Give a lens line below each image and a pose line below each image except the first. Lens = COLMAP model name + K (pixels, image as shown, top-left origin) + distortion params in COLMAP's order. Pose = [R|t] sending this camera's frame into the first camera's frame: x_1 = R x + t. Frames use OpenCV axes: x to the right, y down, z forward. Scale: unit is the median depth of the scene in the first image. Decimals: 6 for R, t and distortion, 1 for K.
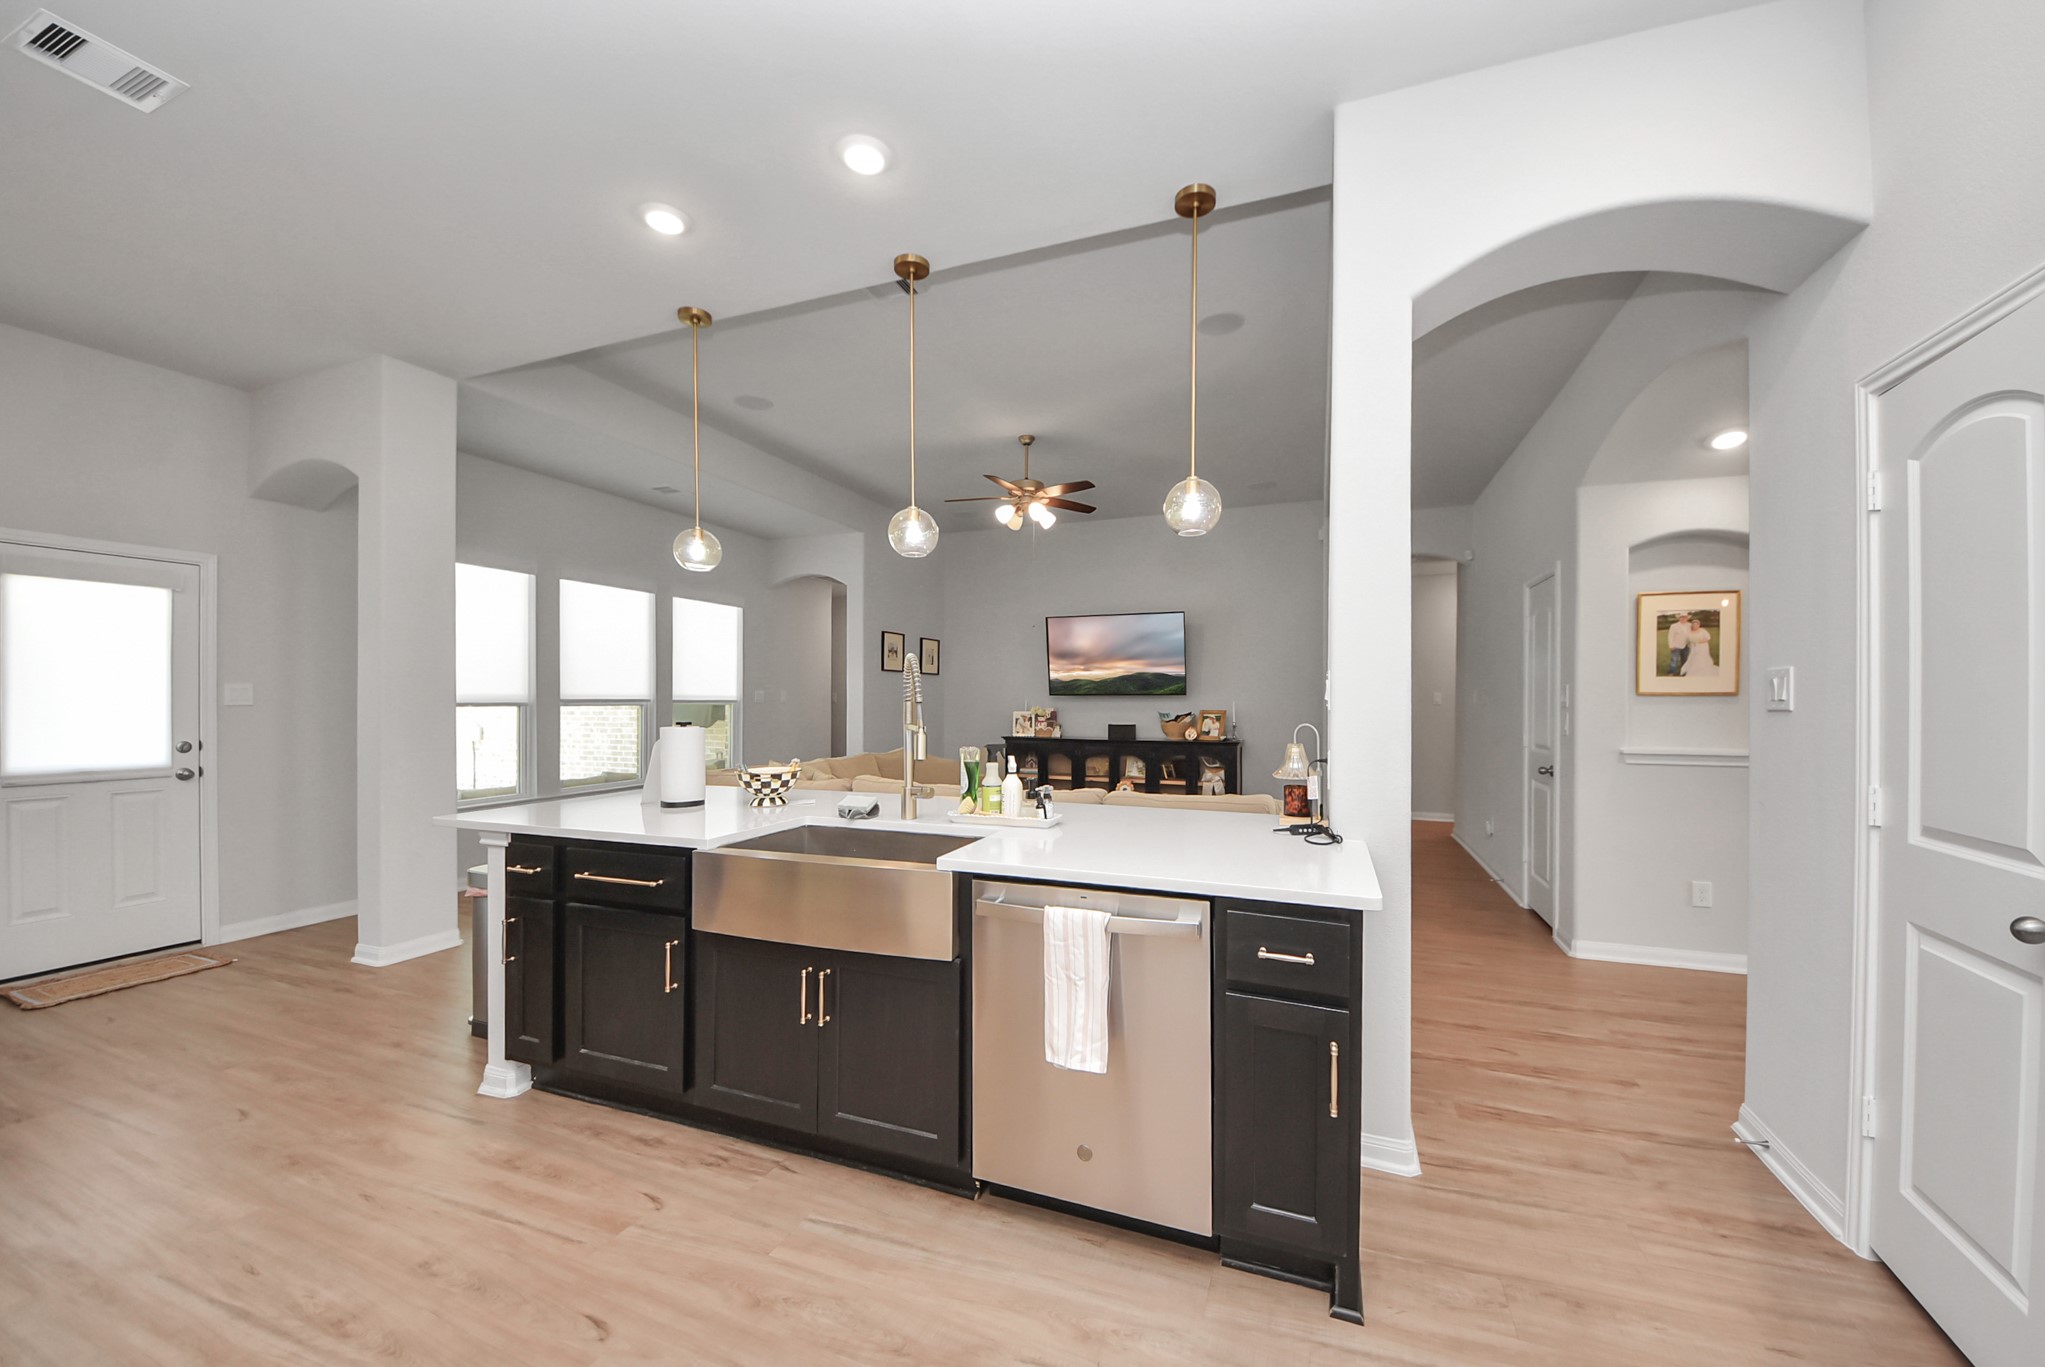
lens RADIAL K [[743.4, 0, 1025.9], [0, 743.4, 696.6], [0, 0, 1]] dist [0.038103, -0.017574]
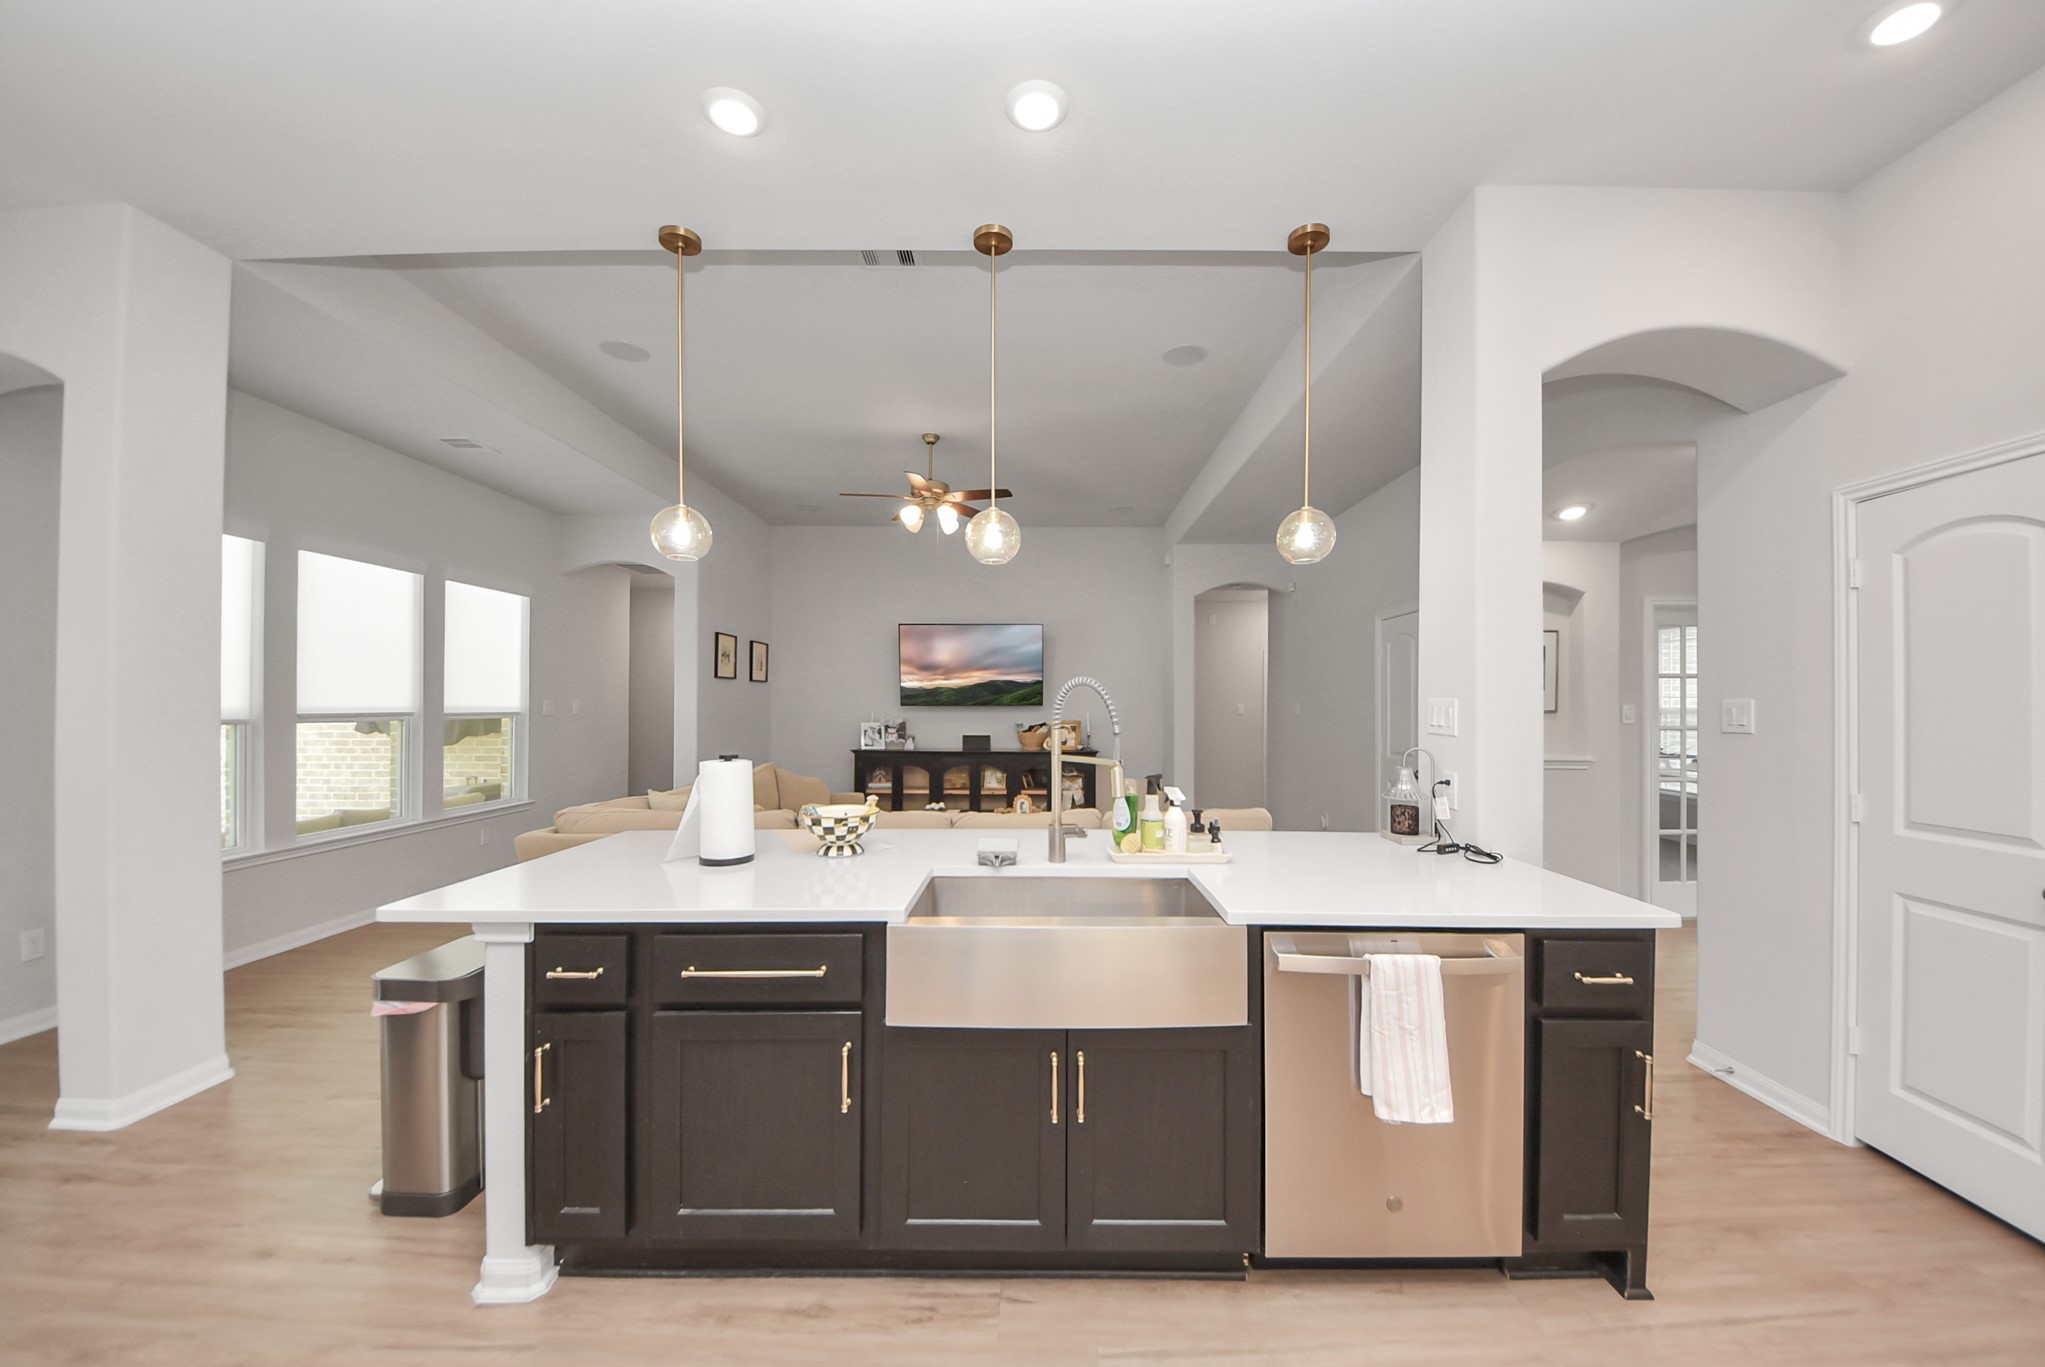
lens RADIAL K [[744.4, 0, 1044.9], [0, 744.4, 695.3], [0, 0, 1]] dist [0.022958, -0.014821]
pose [[0.937151, 0.005546, 0.348880, -0.404983], [-0.002788, 0.999961, -0.008406, -0.022760], [-0.348913, 0.006906, 0.937130, 0.147547]]
